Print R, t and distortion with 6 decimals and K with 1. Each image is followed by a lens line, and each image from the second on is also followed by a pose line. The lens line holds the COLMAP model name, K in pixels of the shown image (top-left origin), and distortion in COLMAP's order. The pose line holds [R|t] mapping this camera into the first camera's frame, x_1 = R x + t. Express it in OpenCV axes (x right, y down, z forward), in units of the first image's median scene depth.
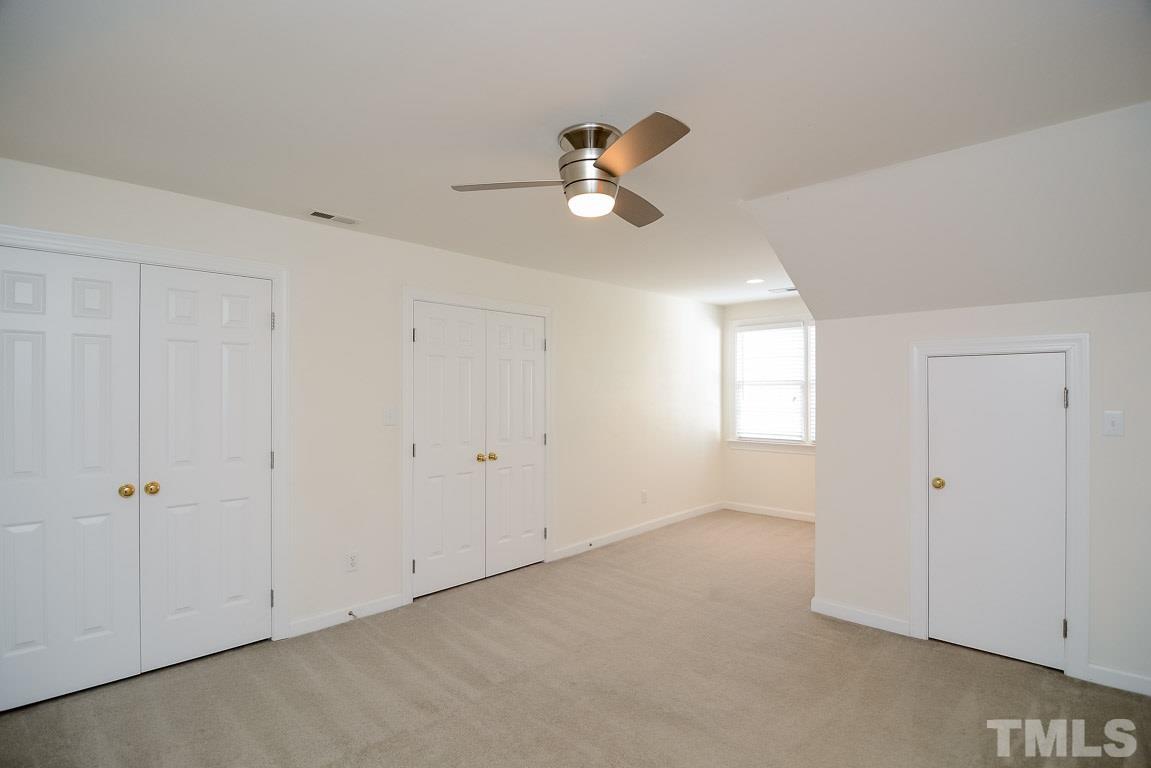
lens RADIAL K [[562.1, 0, 576.7], [0, 562.1, 391.2], [0, 0, 1]] dist [0.006495, 0.000186]
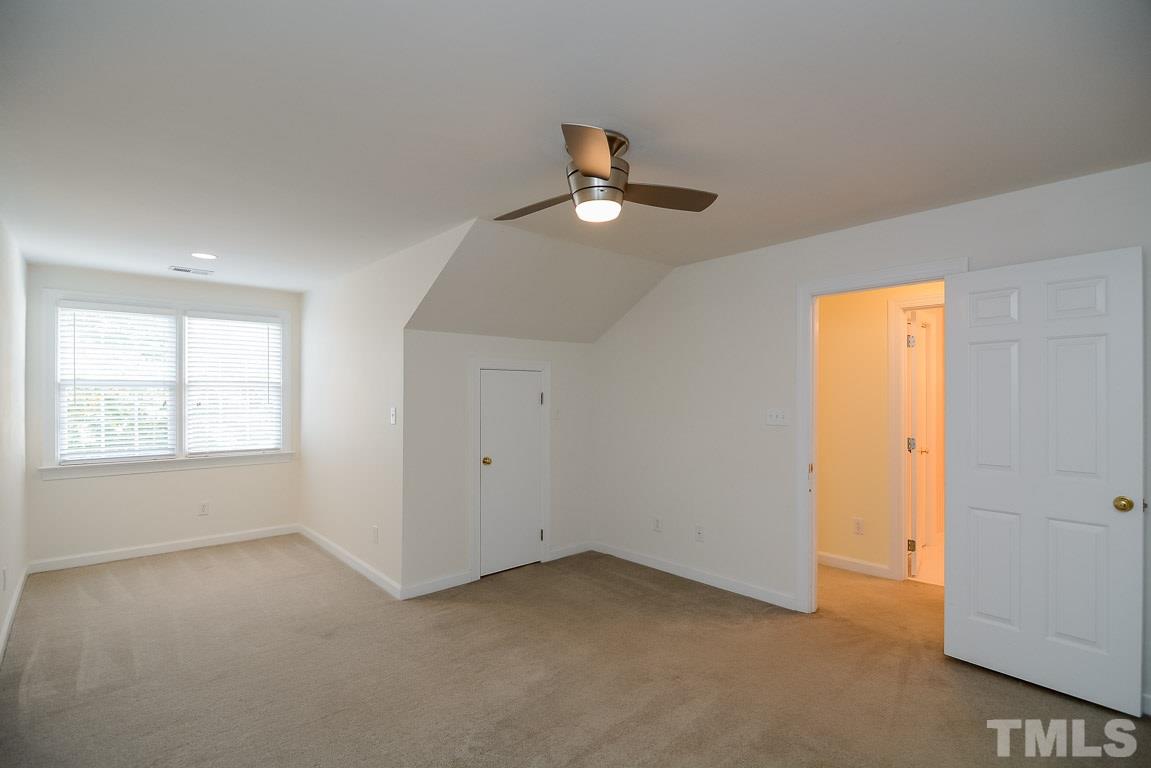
lens RADIAL K [[562.1, 0, 576.7], [0, 562.1, 391.2], [0, 0, 1]] dist [0.006495, 0.000186]
pose [[0.101508, 0.011125, 0.994772, -0.626020], [-0.000906, 0.999938, -0.011090, 0.006726], [-0.994834, 0.000224, 0.101512, 0.568958]]
